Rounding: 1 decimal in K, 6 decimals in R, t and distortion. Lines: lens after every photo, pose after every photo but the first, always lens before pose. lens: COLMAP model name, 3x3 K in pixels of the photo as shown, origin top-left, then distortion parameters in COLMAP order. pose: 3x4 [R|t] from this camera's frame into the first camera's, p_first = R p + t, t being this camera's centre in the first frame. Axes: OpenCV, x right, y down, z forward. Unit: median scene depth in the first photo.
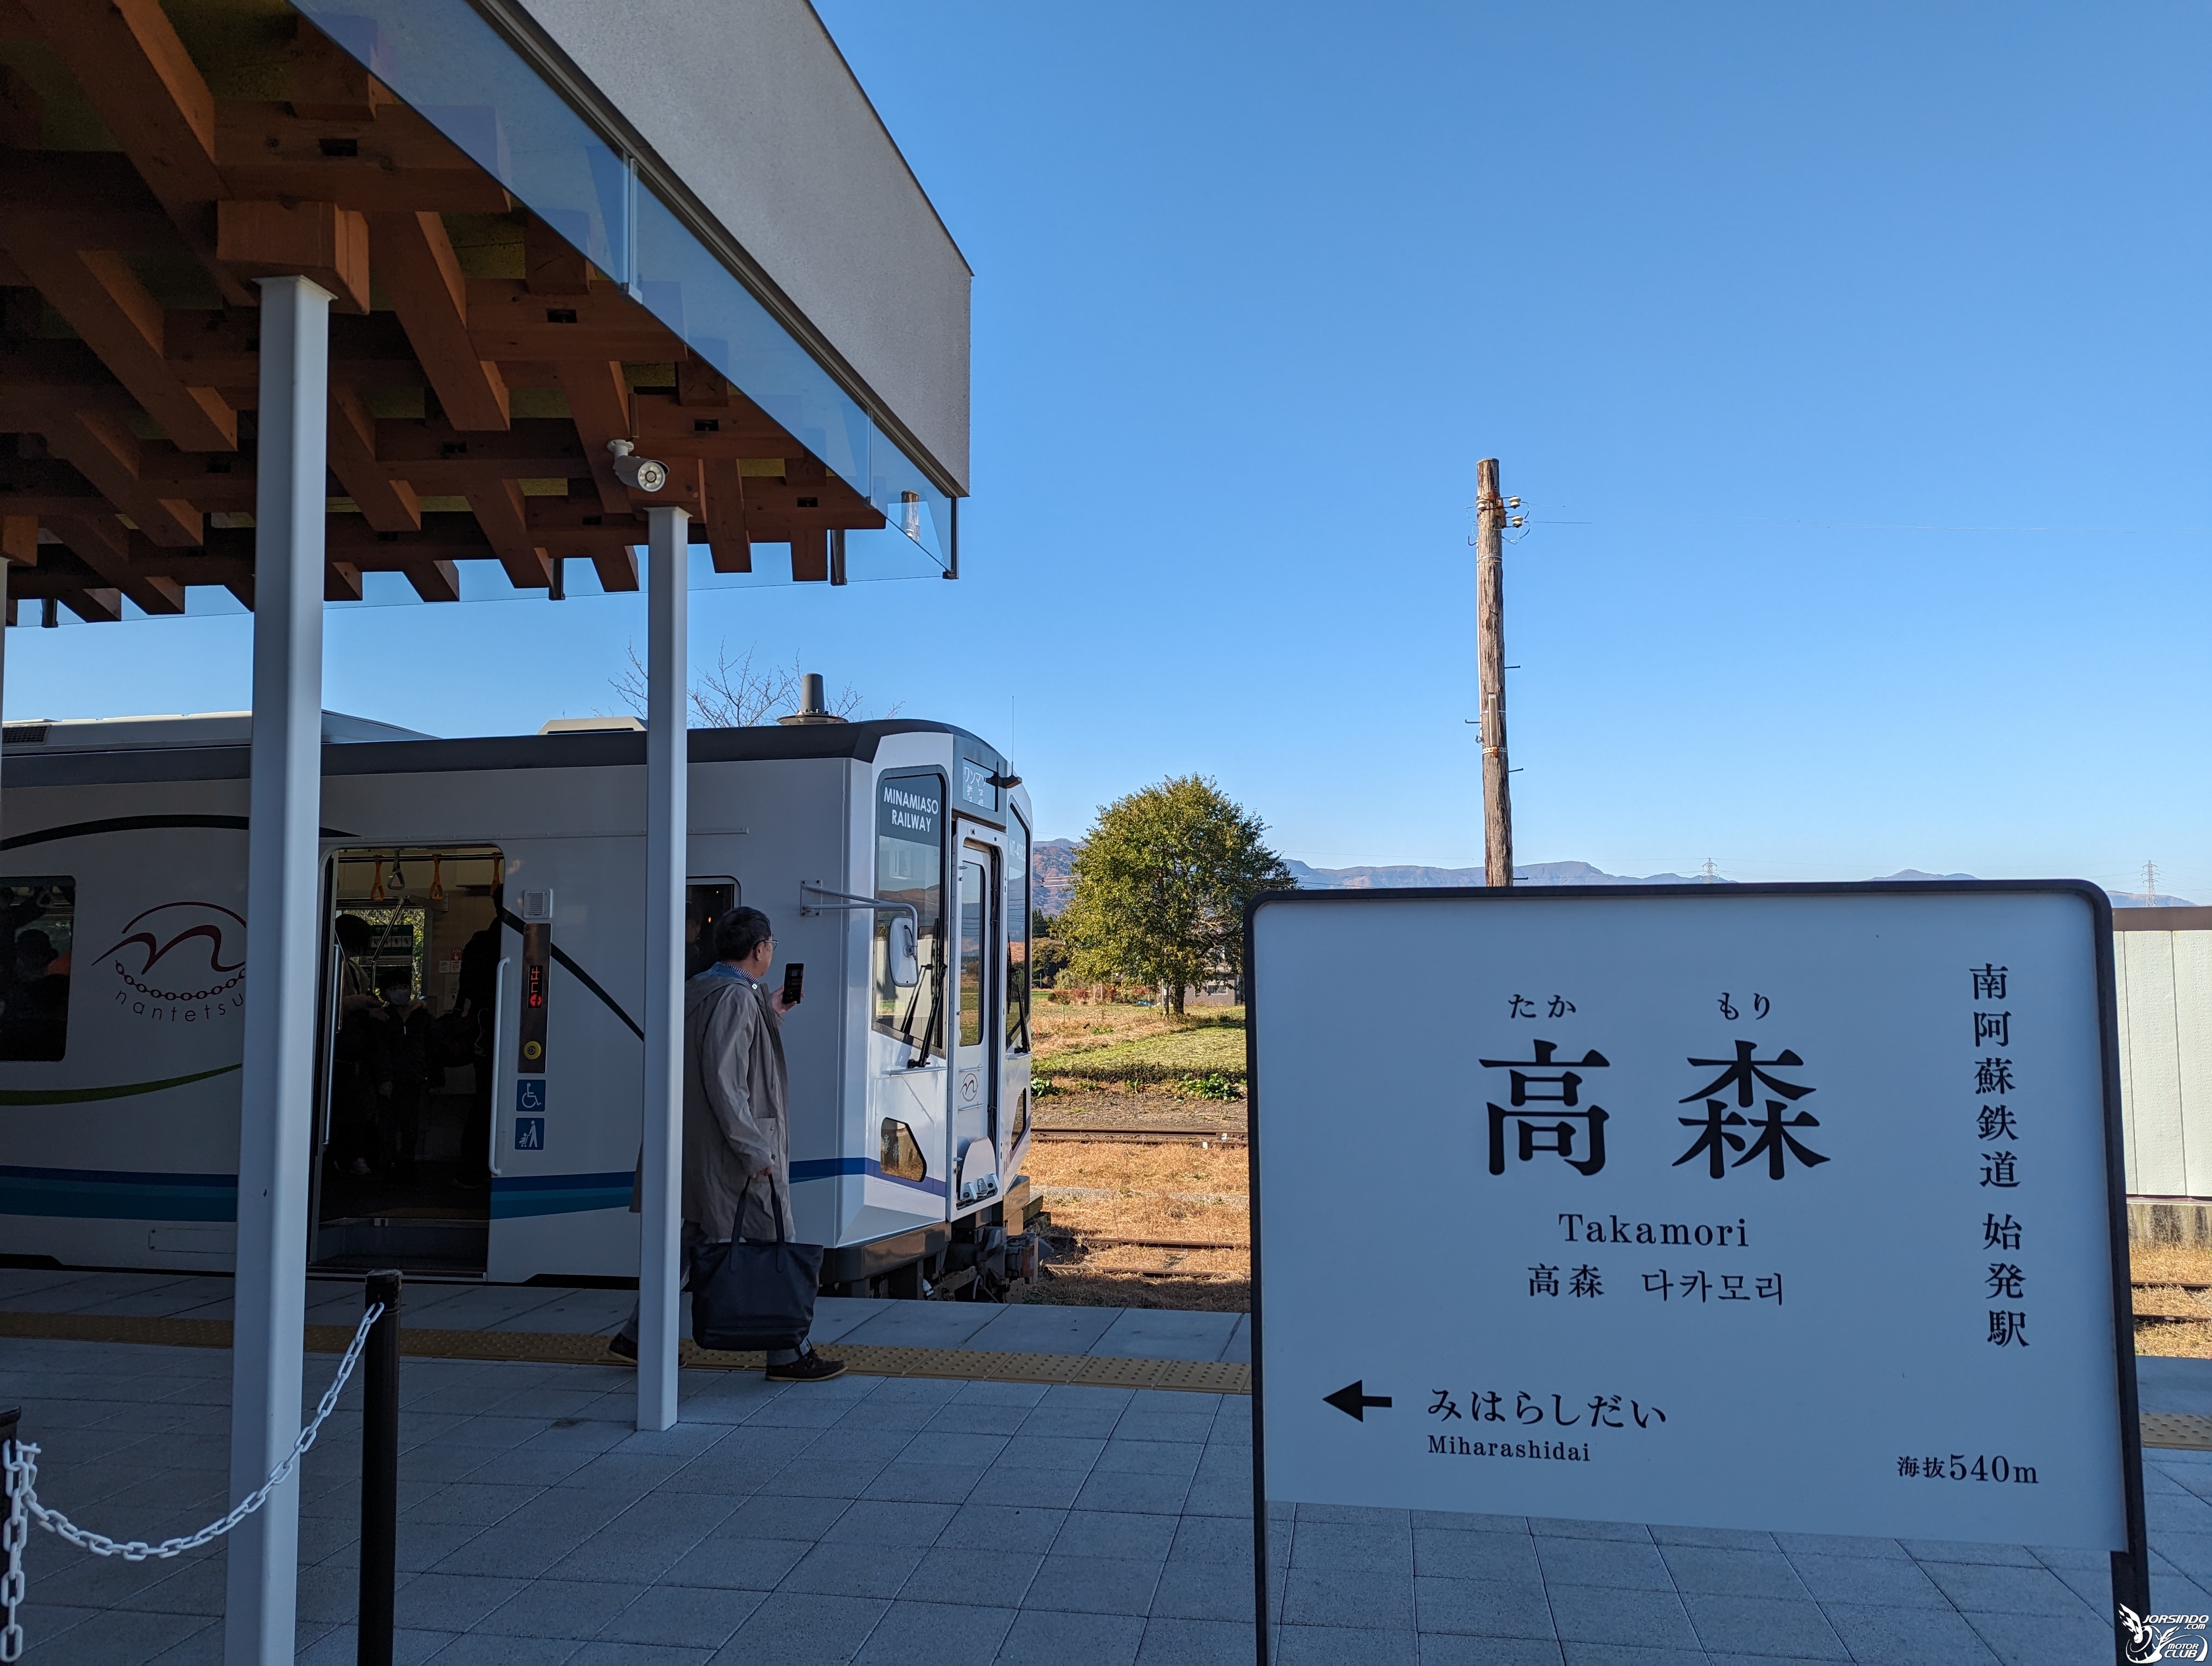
lens RADIAL K [[1524.7, 0, 1106.0], [0, 1524.7, 833.0], [0, 0, 1]] dist [-0.070786, -0.000642]
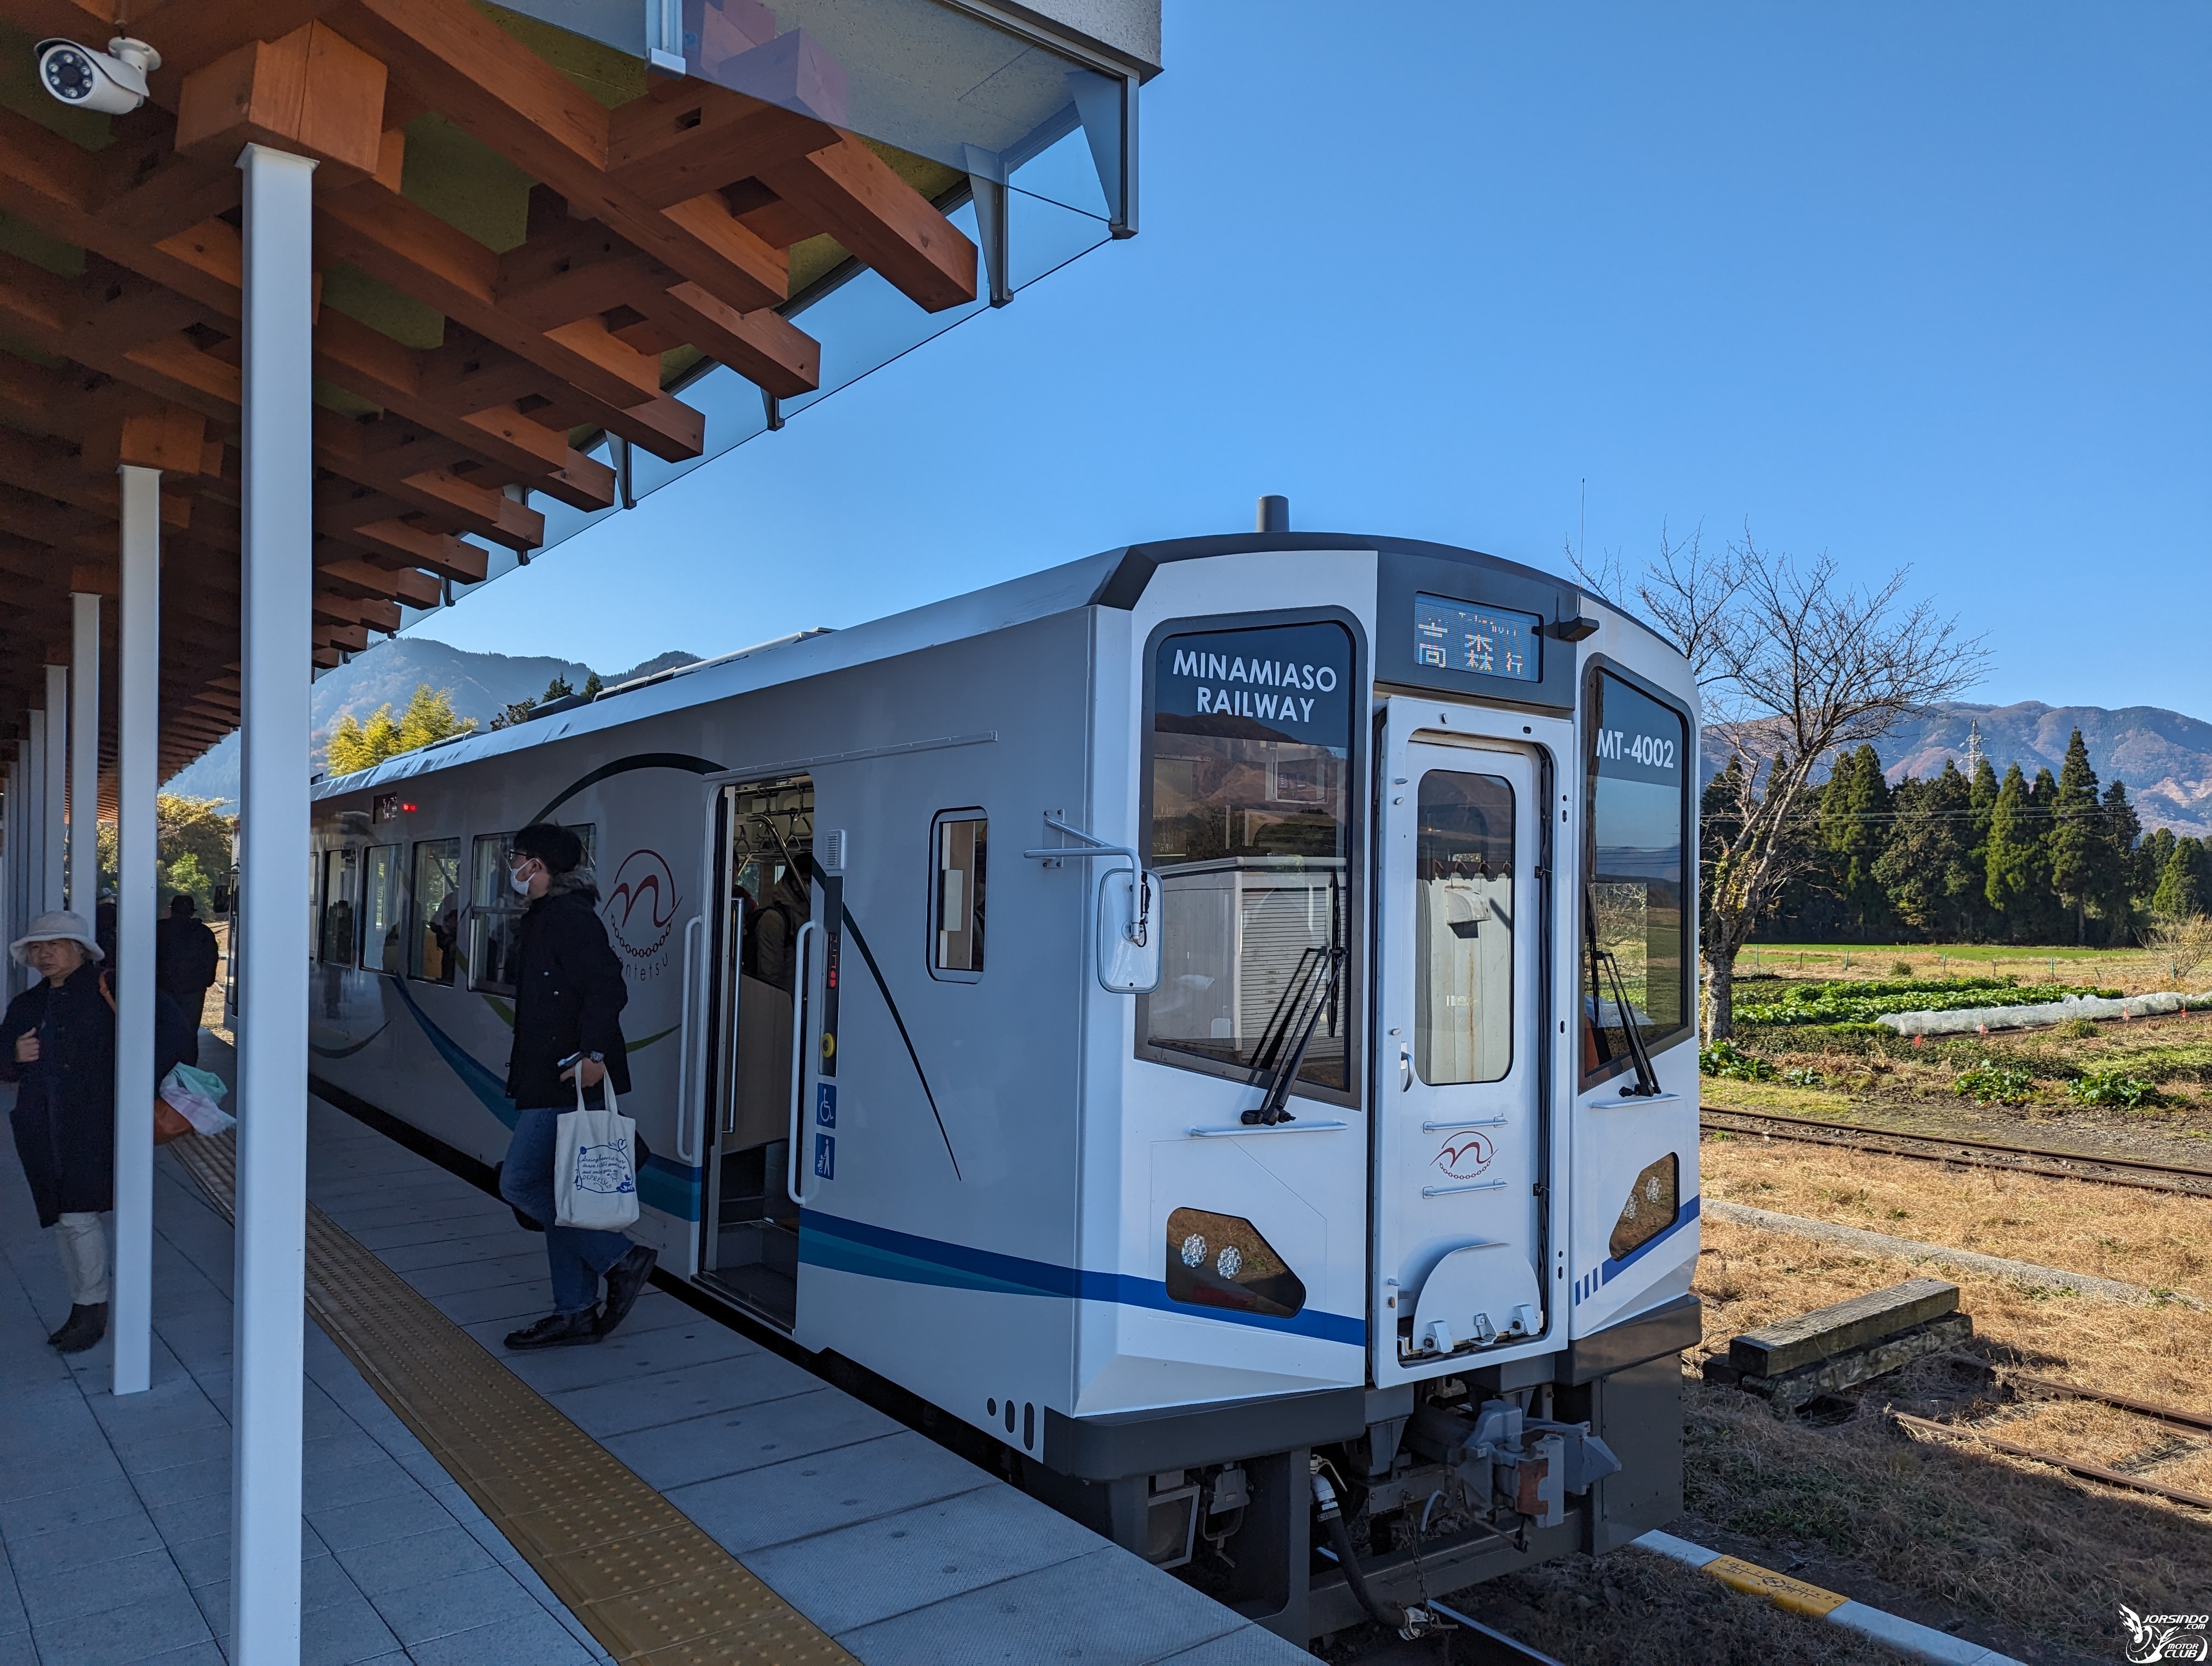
lens RADIAL K [[1509.9, 0, 1106.0], [0, 1509.9, 833.0], [0, 0, 1]] dist [0.033054, -0.041561]
pose [[0.747005, -0.011180, -0.664724, 0.221216], [0.041334, 0.998705, 0.029653, 0.022290], [0.663532, -0.049627, 0.746500, 0.532688]]
